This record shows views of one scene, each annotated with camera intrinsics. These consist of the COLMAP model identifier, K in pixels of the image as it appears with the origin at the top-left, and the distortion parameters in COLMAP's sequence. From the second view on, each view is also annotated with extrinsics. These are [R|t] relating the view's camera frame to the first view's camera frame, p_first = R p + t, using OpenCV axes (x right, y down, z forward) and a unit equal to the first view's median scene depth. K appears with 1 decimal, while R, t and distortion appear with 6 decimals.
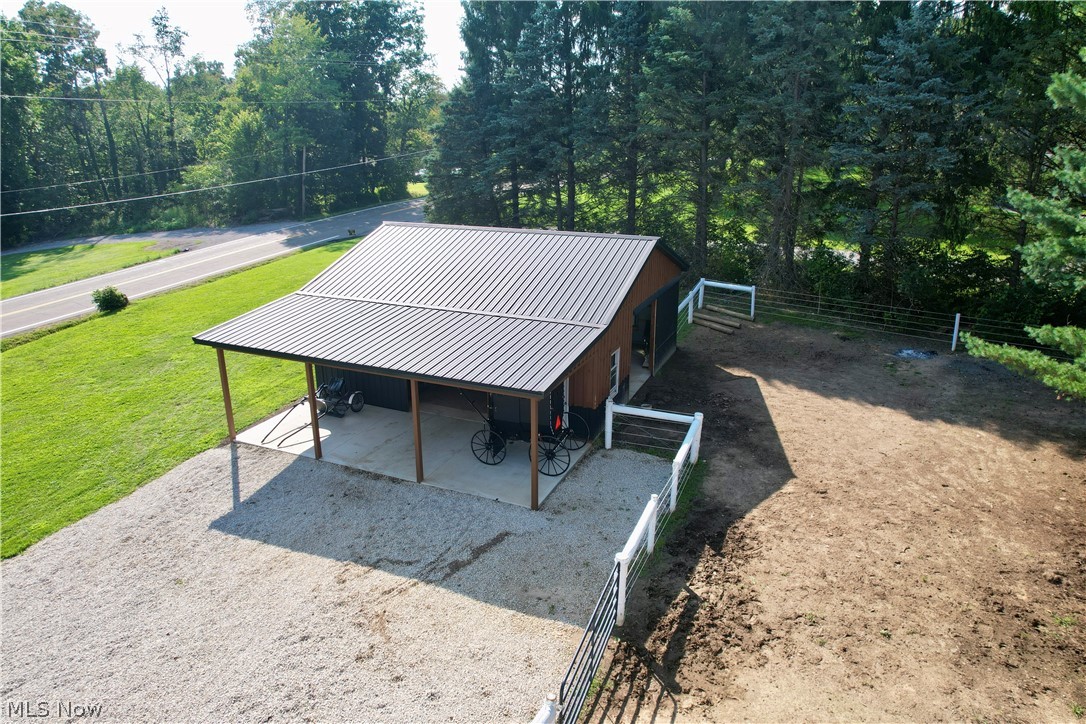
lens RADIAL K [[691.0, 0, 548.1], [0, 691.0, 359.3], [0, 0, 1]] dist [-0.071383, 0.065488]
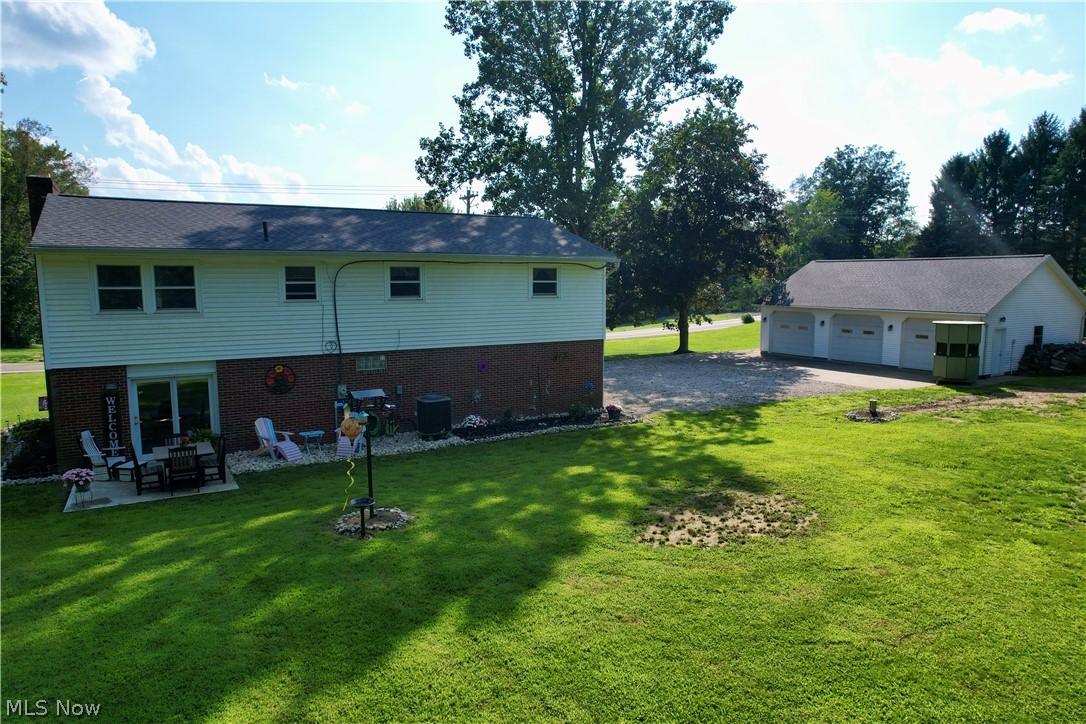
lens RADIAL K [[691.0, 0, 548.1], [0, 691.0, 359.3], [0, 0, 1]] dist [-0.071383, 0.065488]
pose [[0.804175, 0.069050, -0.590368, 0.084172], [-0.185074, 0.972944, -0.138304, 0.214465], [0.564845, 0.220482, 0.795197, -0.522938]]
